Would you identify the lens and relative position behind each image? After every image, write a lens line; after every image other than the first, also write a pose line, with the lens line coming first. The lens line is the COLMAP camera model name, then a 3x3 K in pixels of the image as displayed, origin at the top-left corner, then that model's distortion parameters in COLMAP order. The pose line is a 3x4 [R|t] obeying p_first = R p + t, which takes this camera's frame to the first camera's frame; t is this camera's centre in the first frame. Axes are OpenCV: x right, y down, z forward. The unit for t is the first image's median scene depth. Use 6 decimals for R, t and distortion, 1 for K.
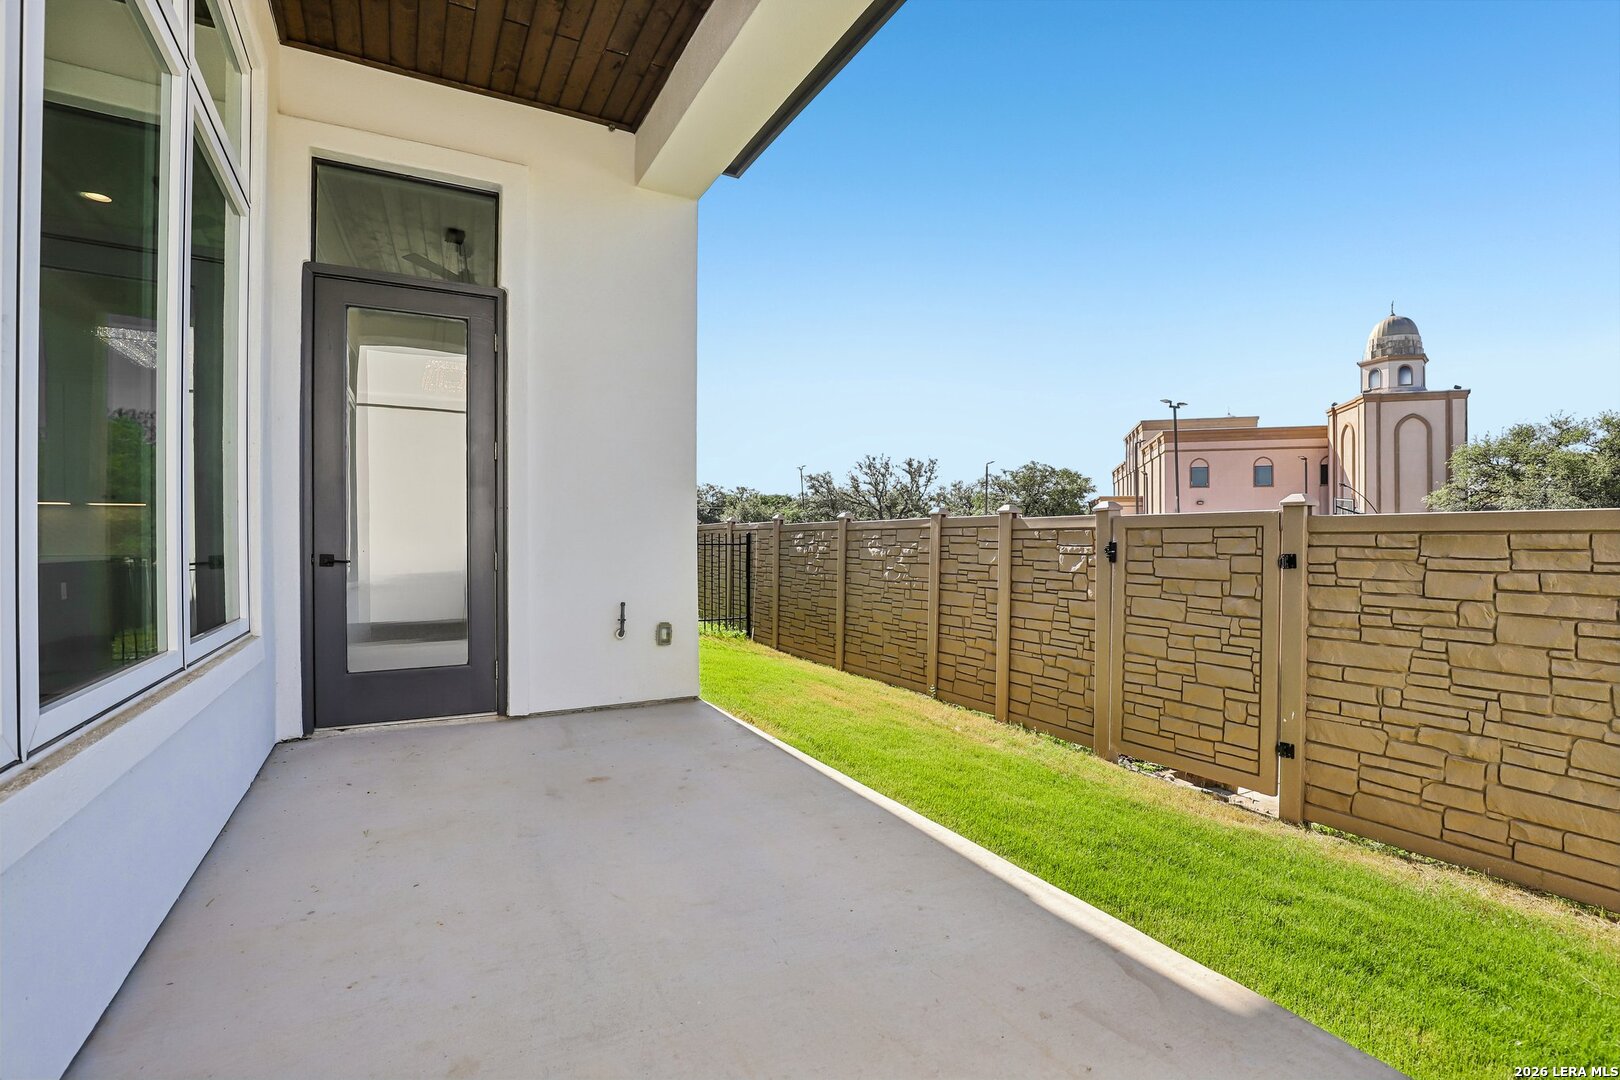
lens RADIAL K [[754.6, 0, 800.0], [0, 754.6, 538.6], [0, 0, 1]] dist [-0.012279, -0.000825]
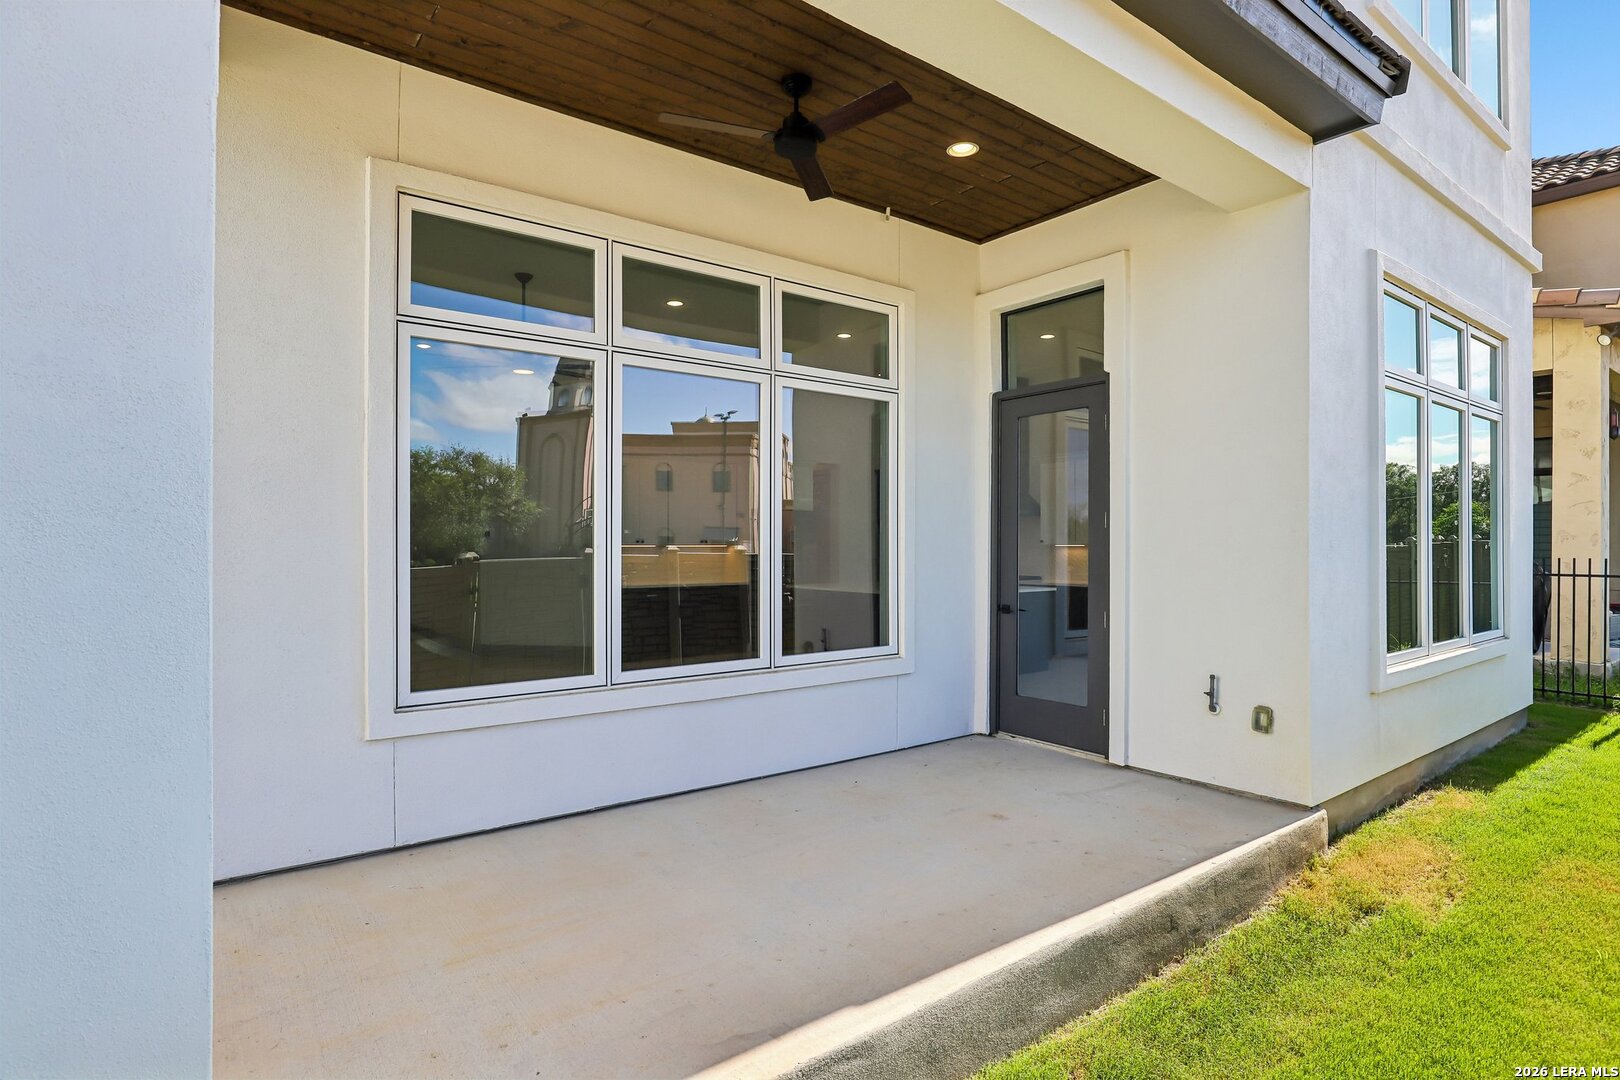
lens RADIAL K [[843.4, 0, 812.1], [0, 843.4, 538.1], [0, 0, 1]] dist [-0.004328, -0.000132]
pose [[0.147165, -0.008599, -0.989075, 0.768682], [0.009483, 0.999929, -0.007282, -0.085420], [0.989066, -0.008308, 0.147236, 0.399525]]
